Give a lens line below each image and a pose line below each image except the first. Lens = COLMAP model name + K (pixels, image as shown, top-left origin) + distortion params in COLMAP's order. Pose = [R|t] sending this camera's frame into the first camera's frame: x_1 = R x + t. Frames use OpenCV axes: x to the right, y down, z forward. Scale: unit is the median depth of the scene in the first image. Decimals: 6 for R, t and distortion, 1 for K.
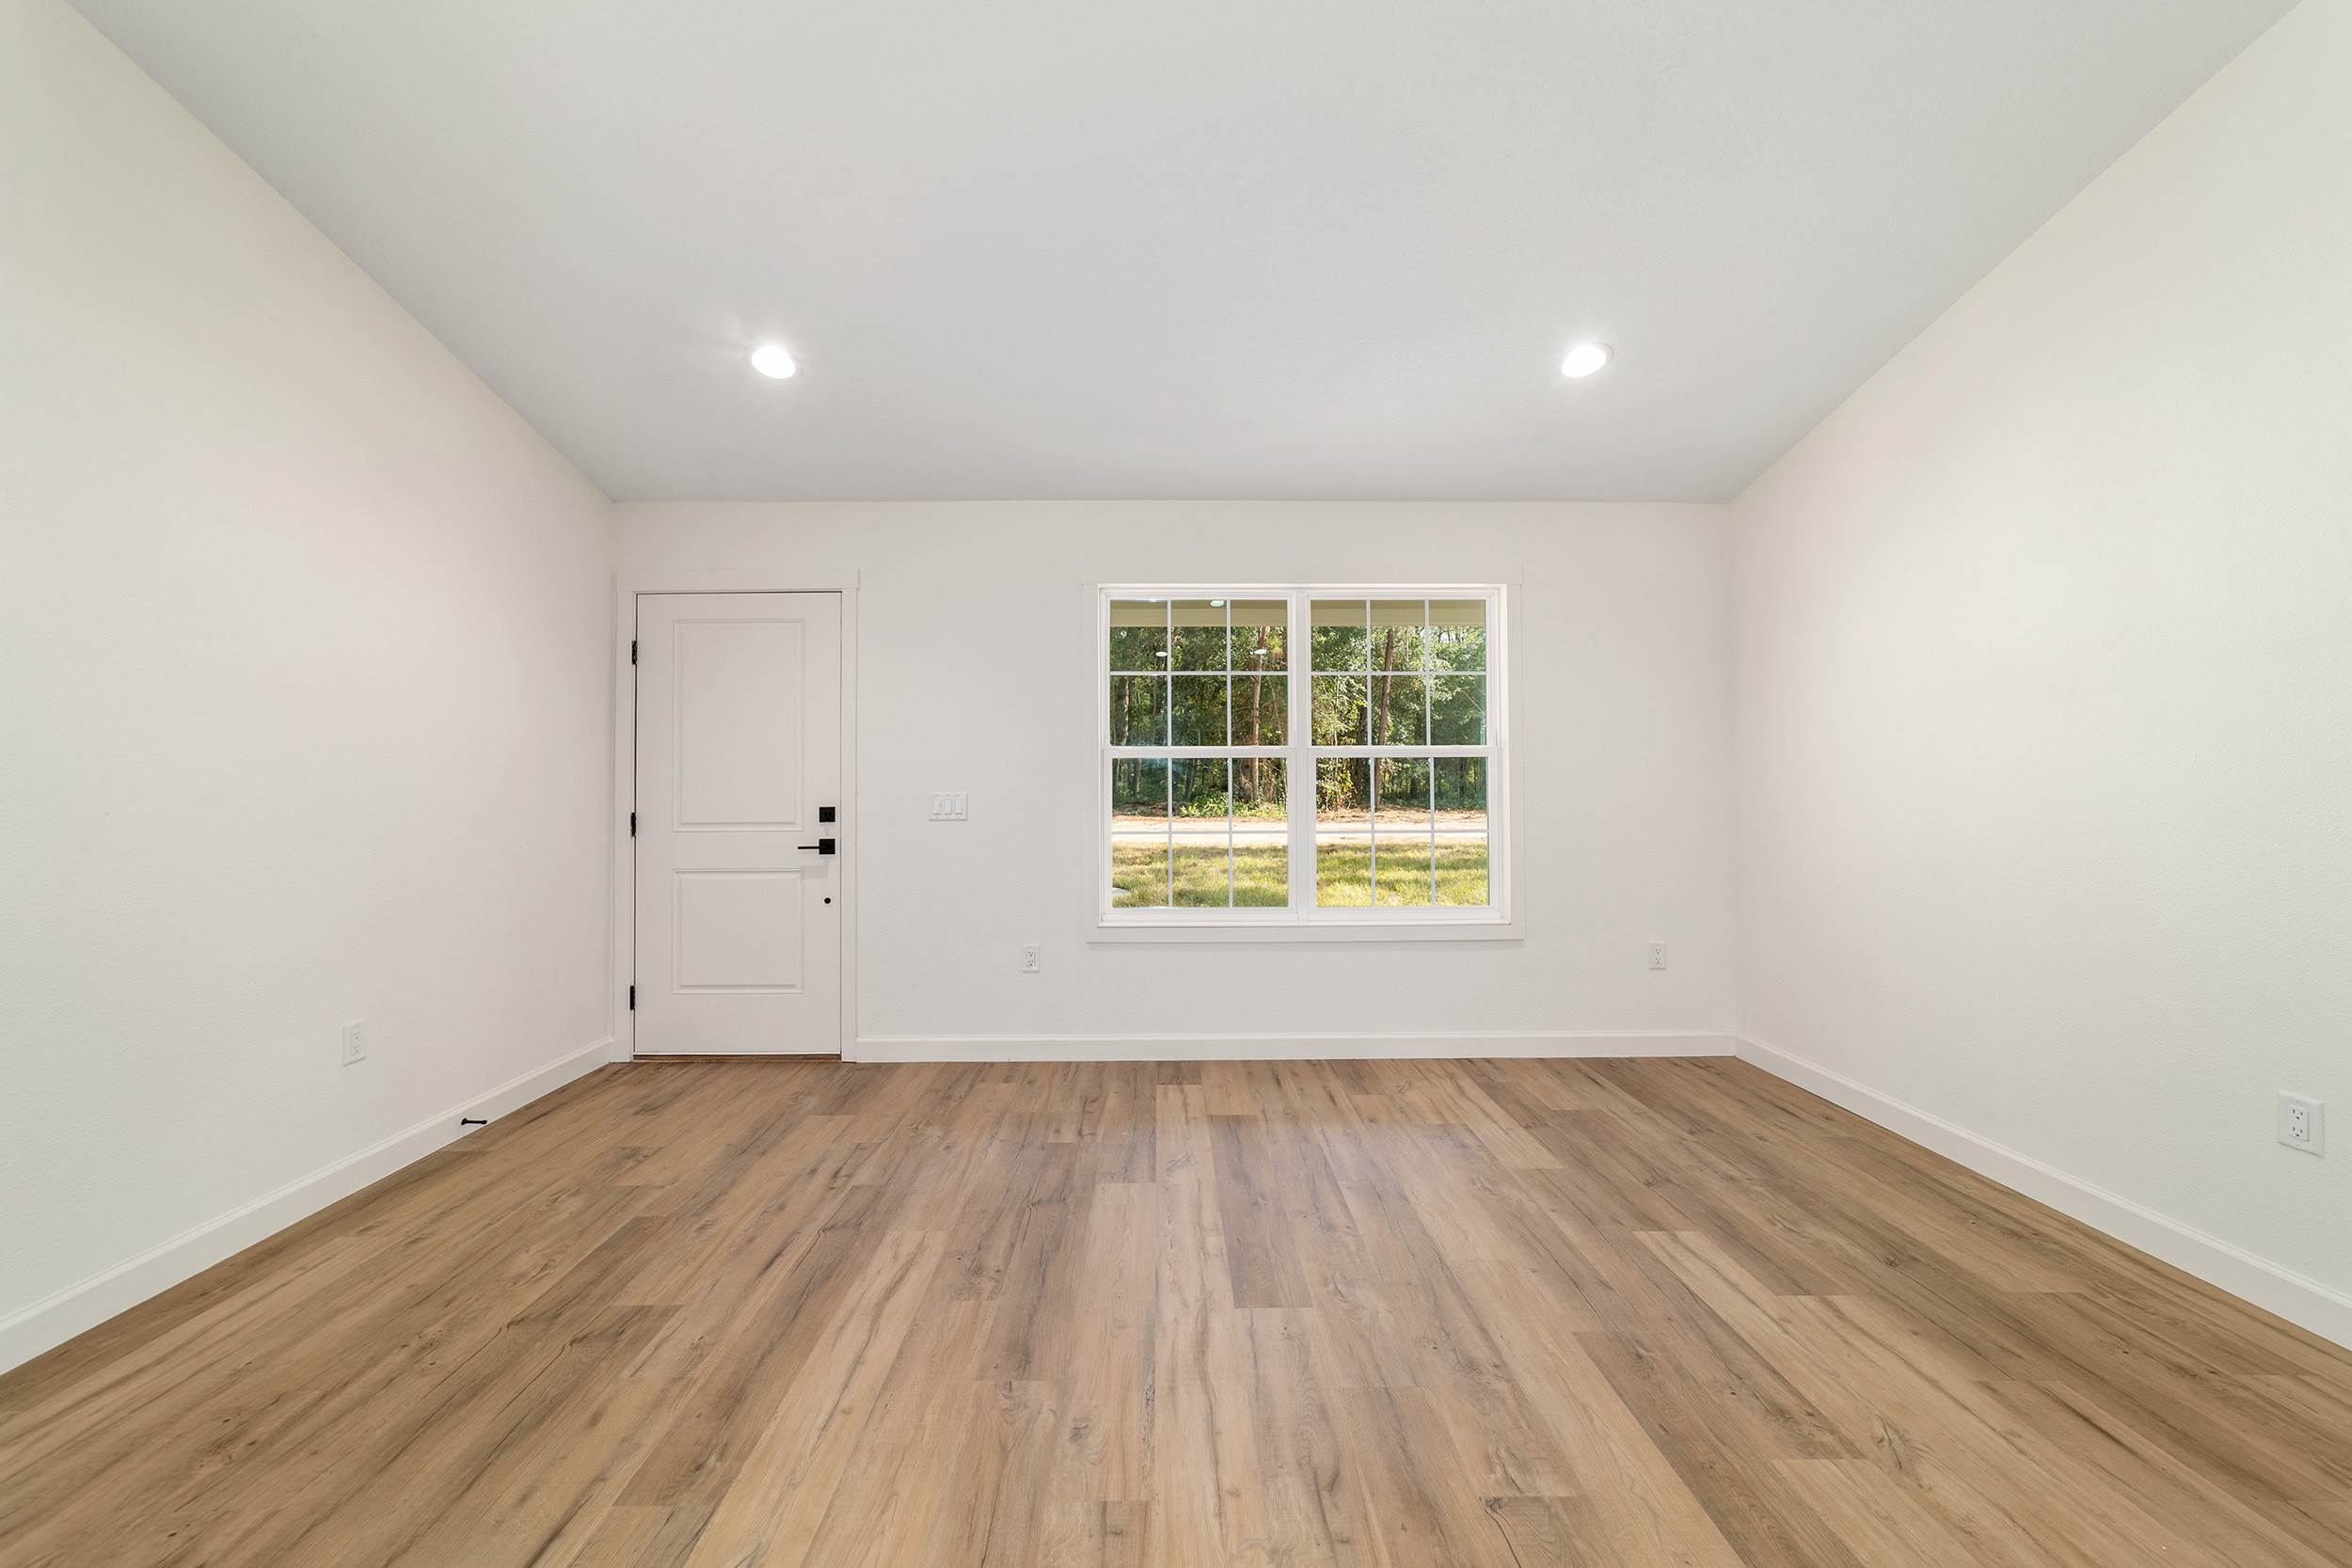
lens RADIAL K [[906.9, 0, 1162.4], [0, 906.9, 769.9], [0, 0, 1]] dist [-0.017090, 0.007451]
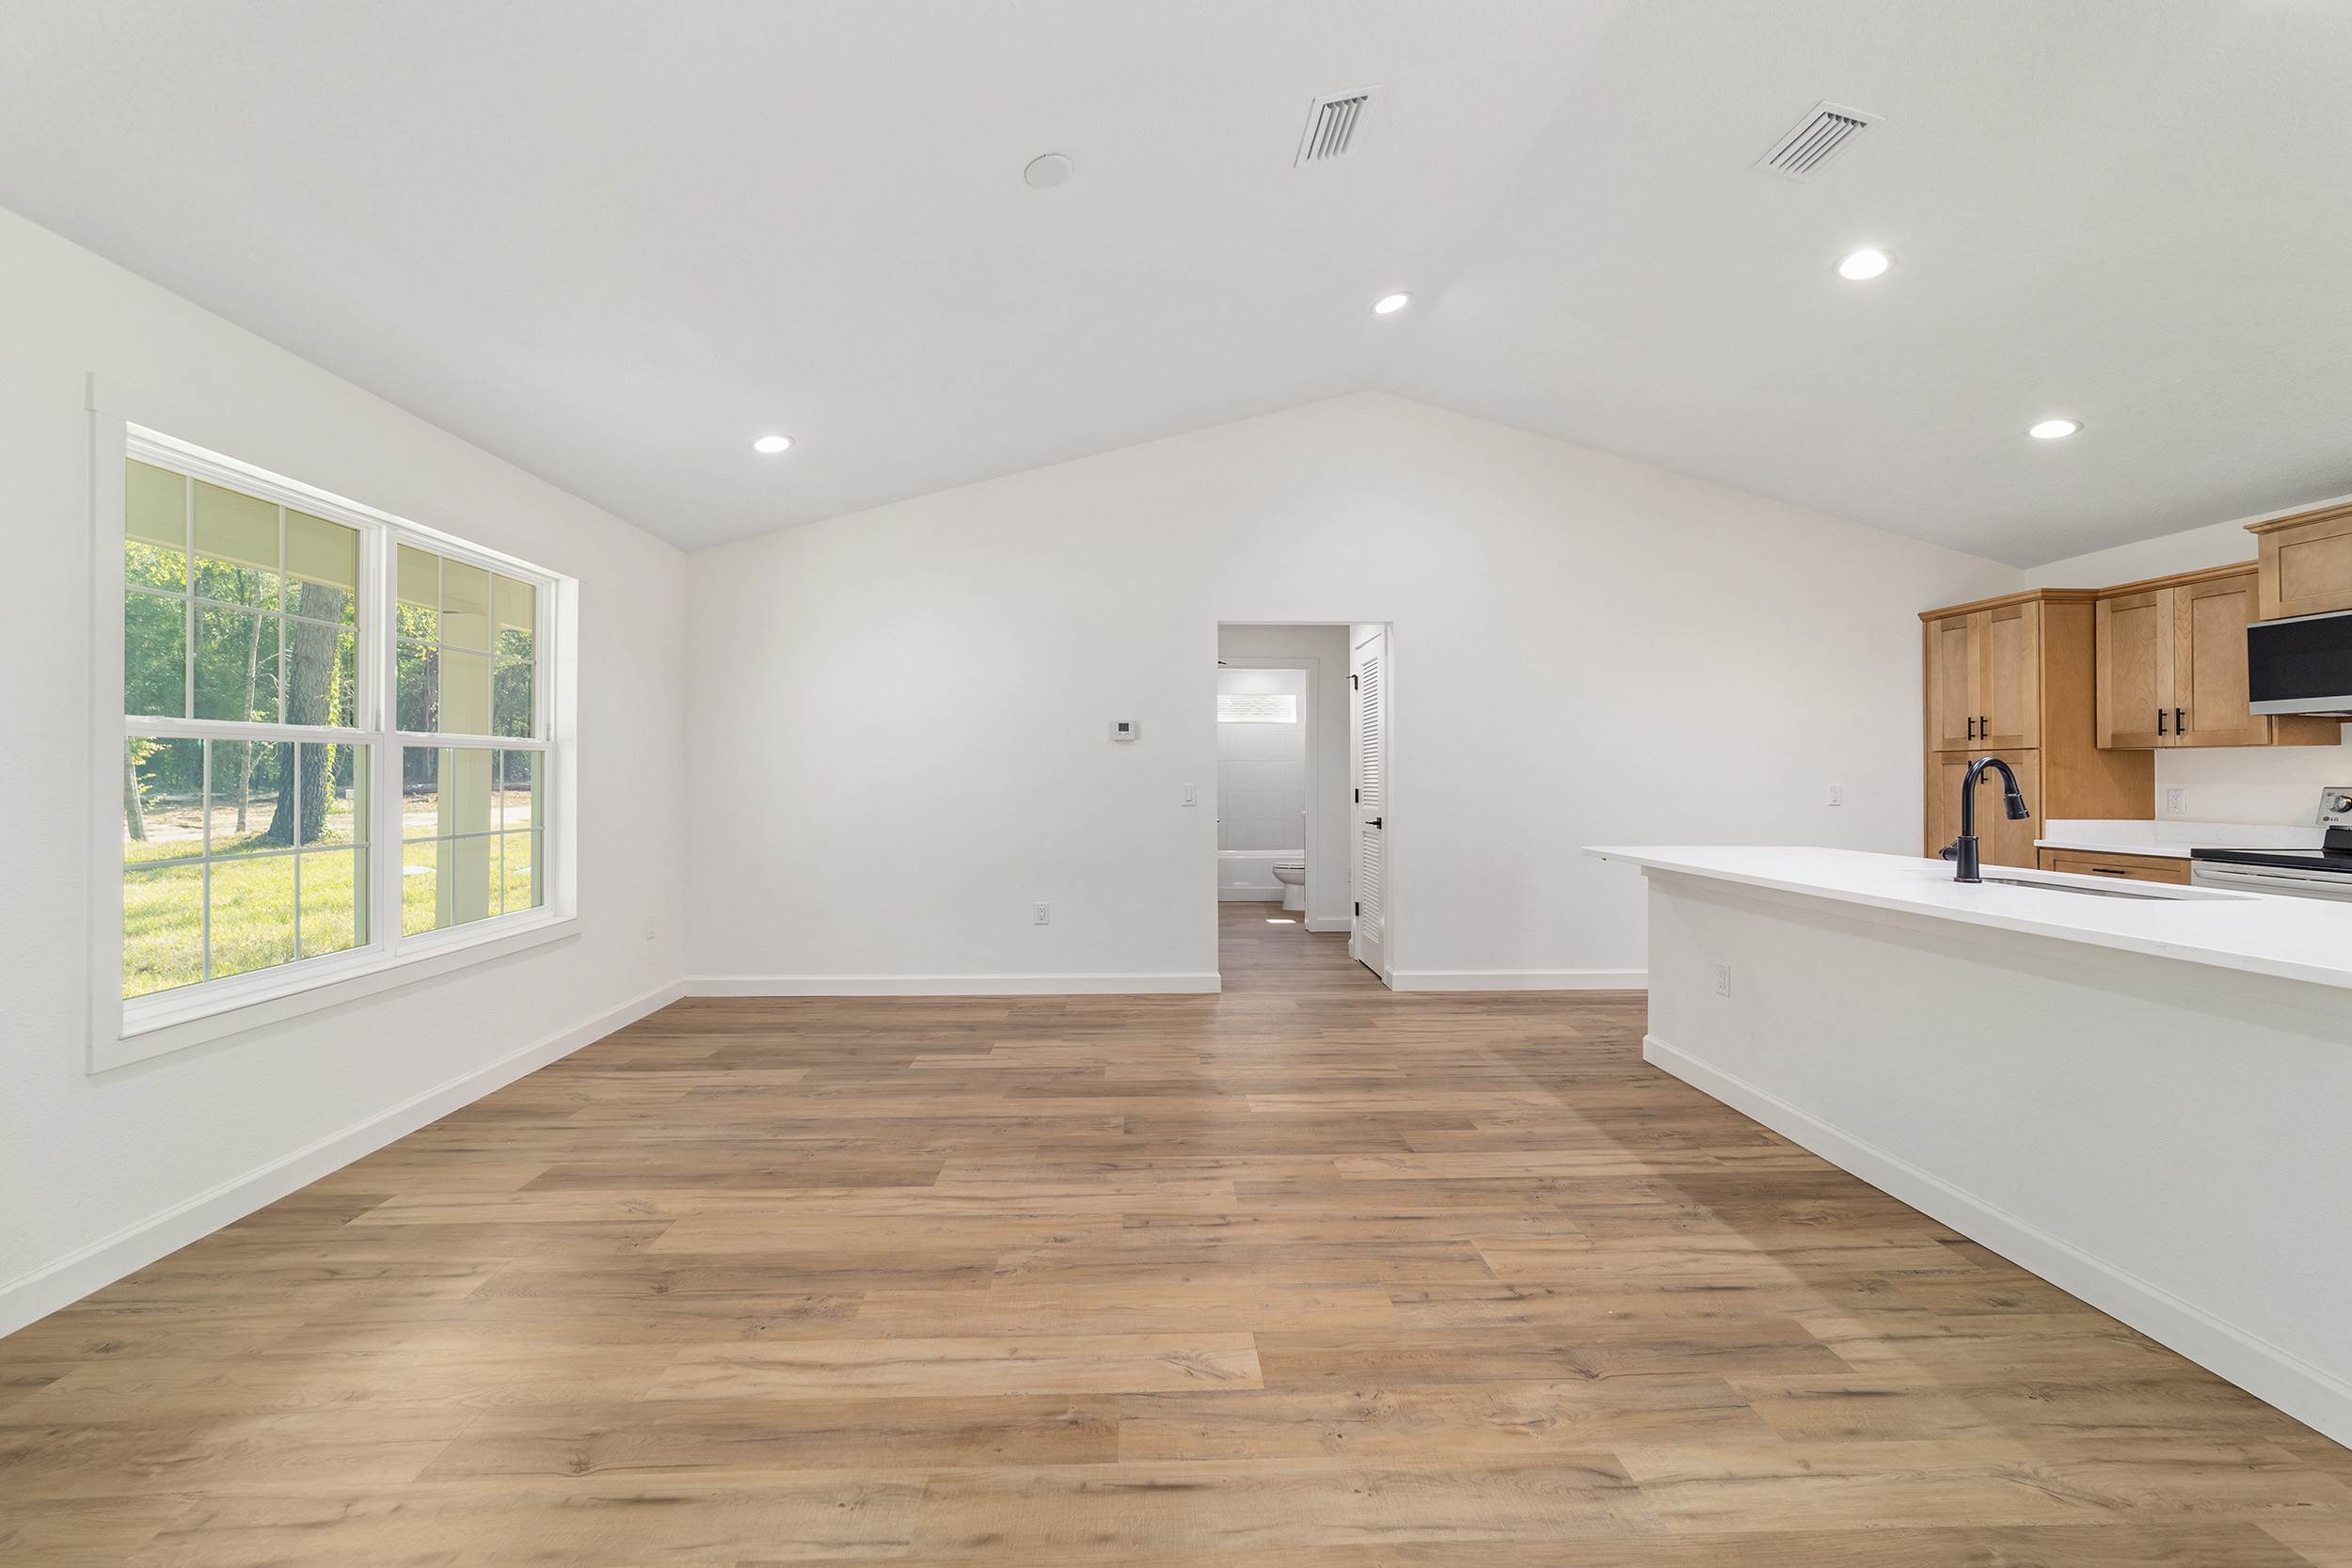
lens RADIAL K [[906.9, 0, 1167.8], [0, 906.9, 770.0], [0, 0, 1]] dist [-0.017090, 0.007451]
pose [[-0.032034, 0.007028, 0.999462, -0.911943], [-0.010294, 0.999920, -0.007362, 0.009007], [-0.999434, -0.010524, -0.031959, 0.535905]]
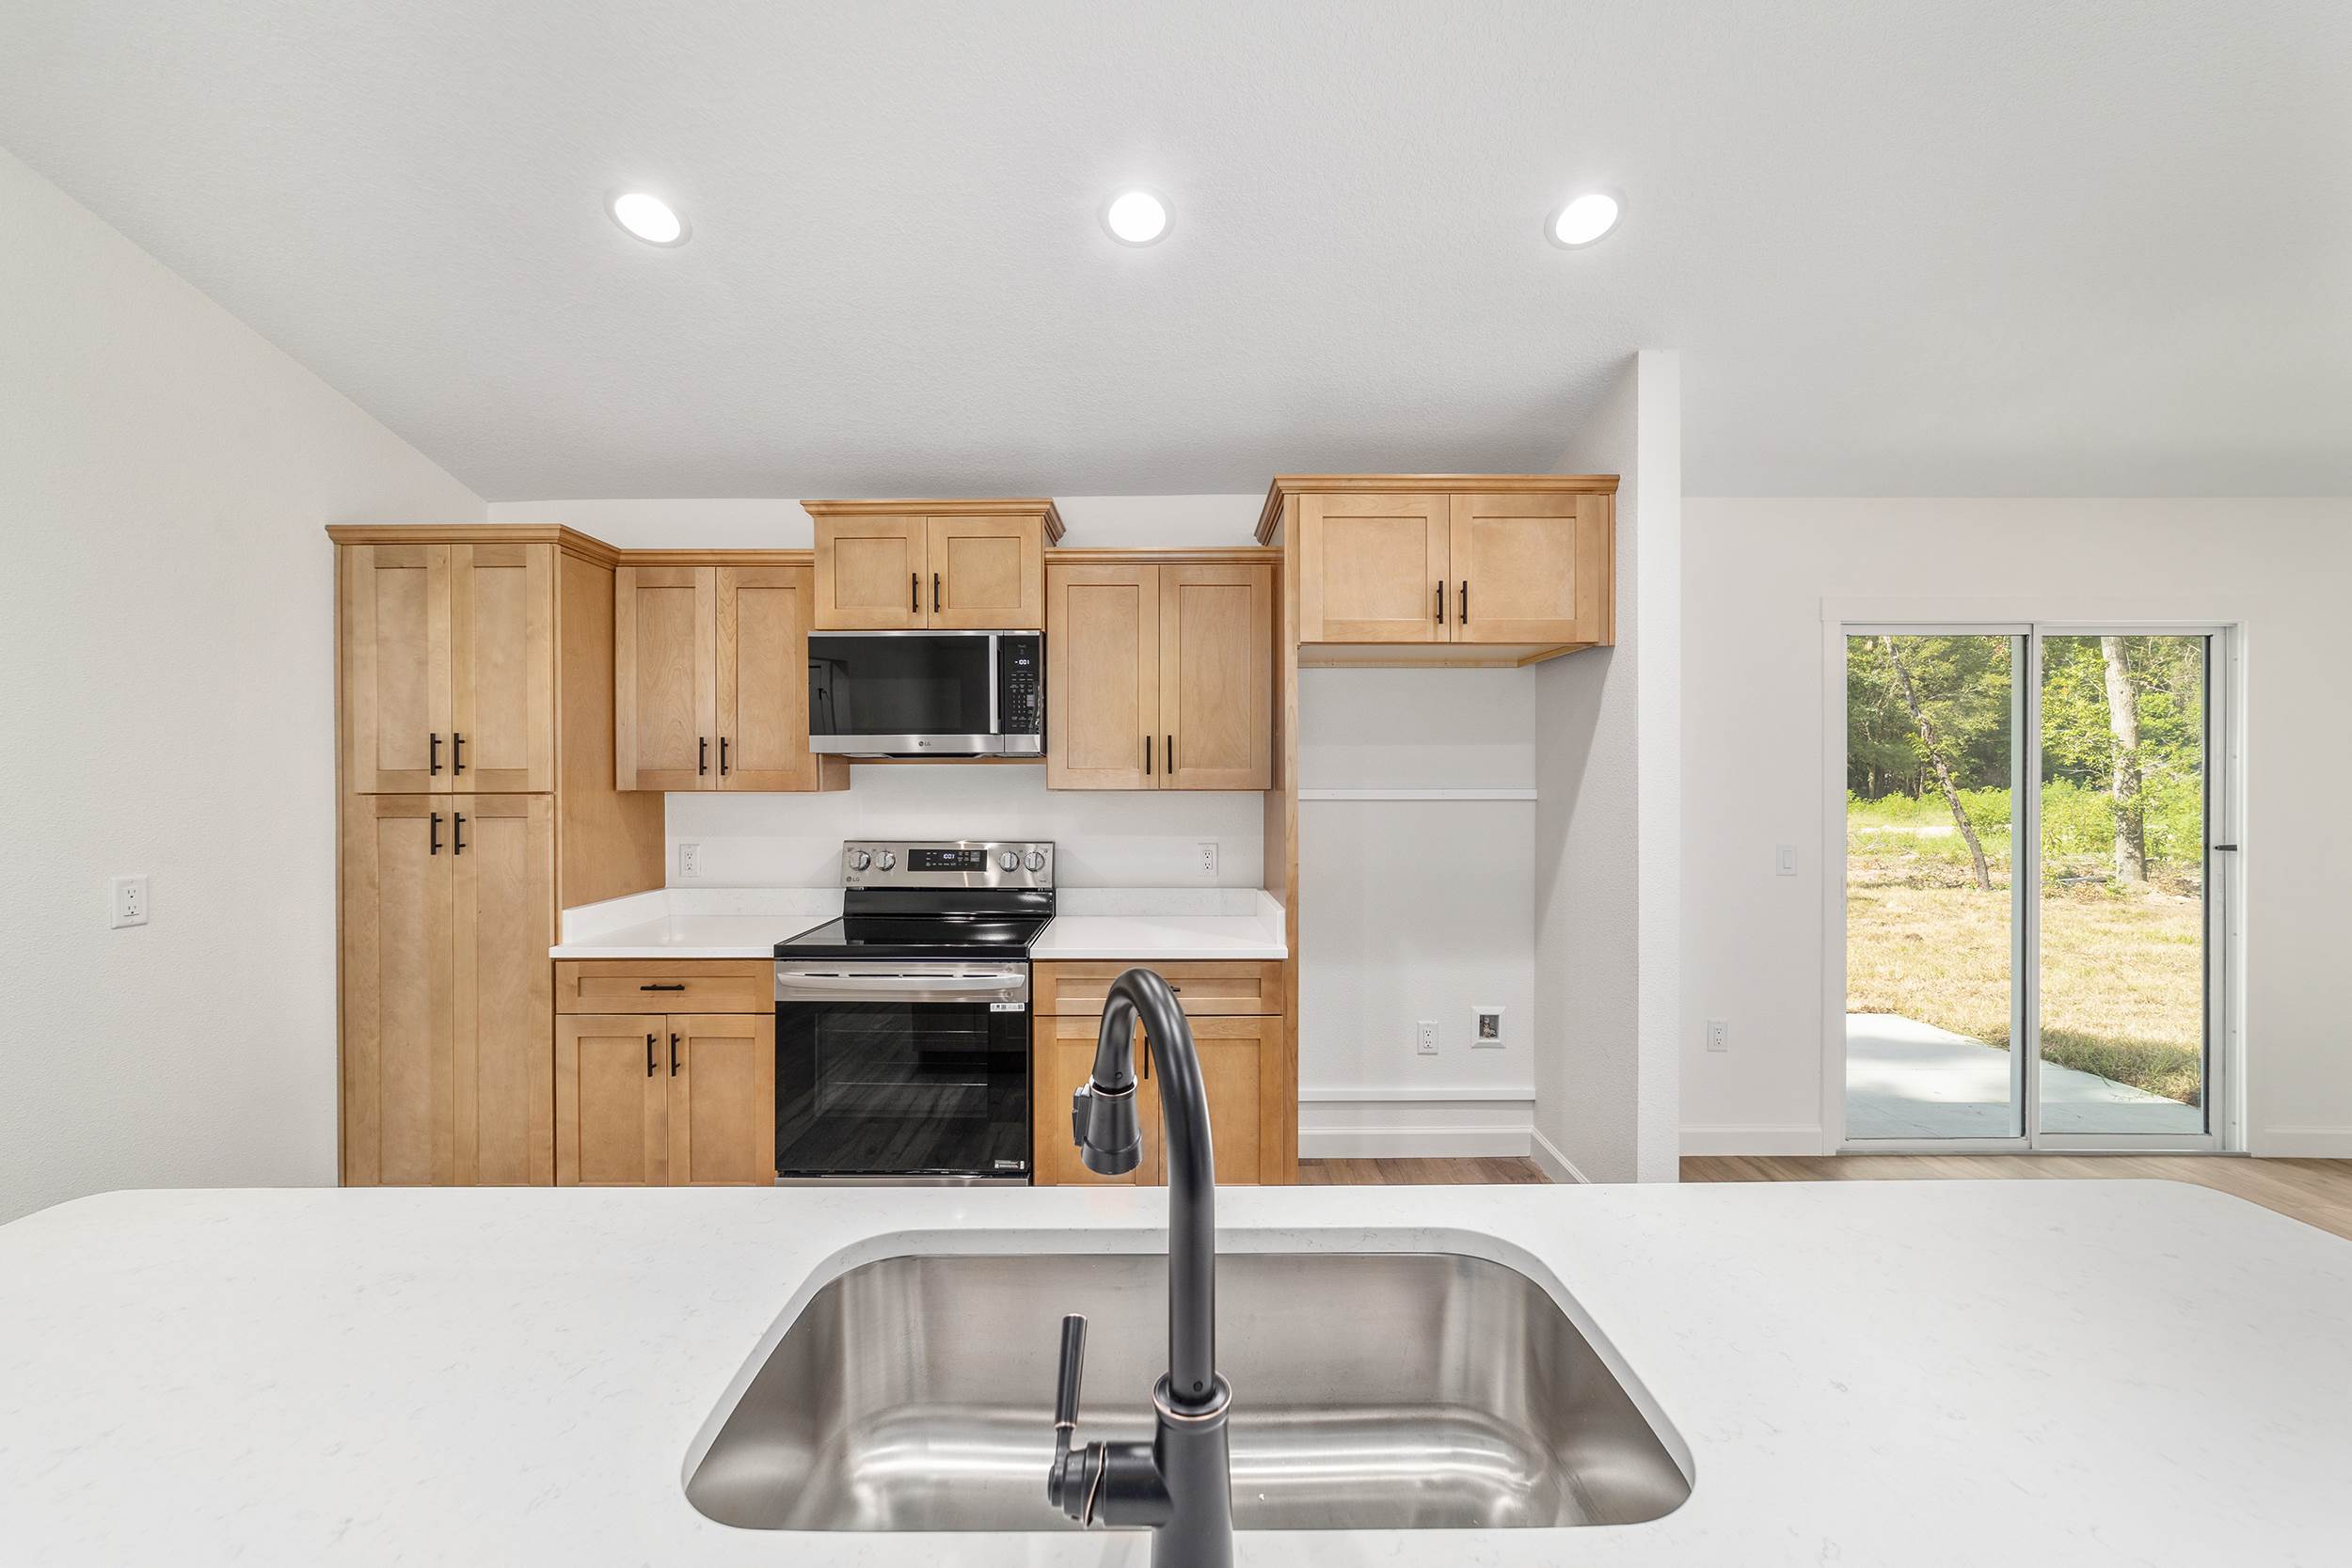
lens RADIAL K [[906.9, 0, 1160.4], [0, 906.9, 779.5], [0, 0, 1]] dist [-0.017090, 0.007451]
pose [[-0.999913, 0.006003, 0.011786, 0.017144], [0.005893, 0.999939, -0.009332, -0.060800], [-0.011841, -0.009262, -0.999887, -0.141997]]
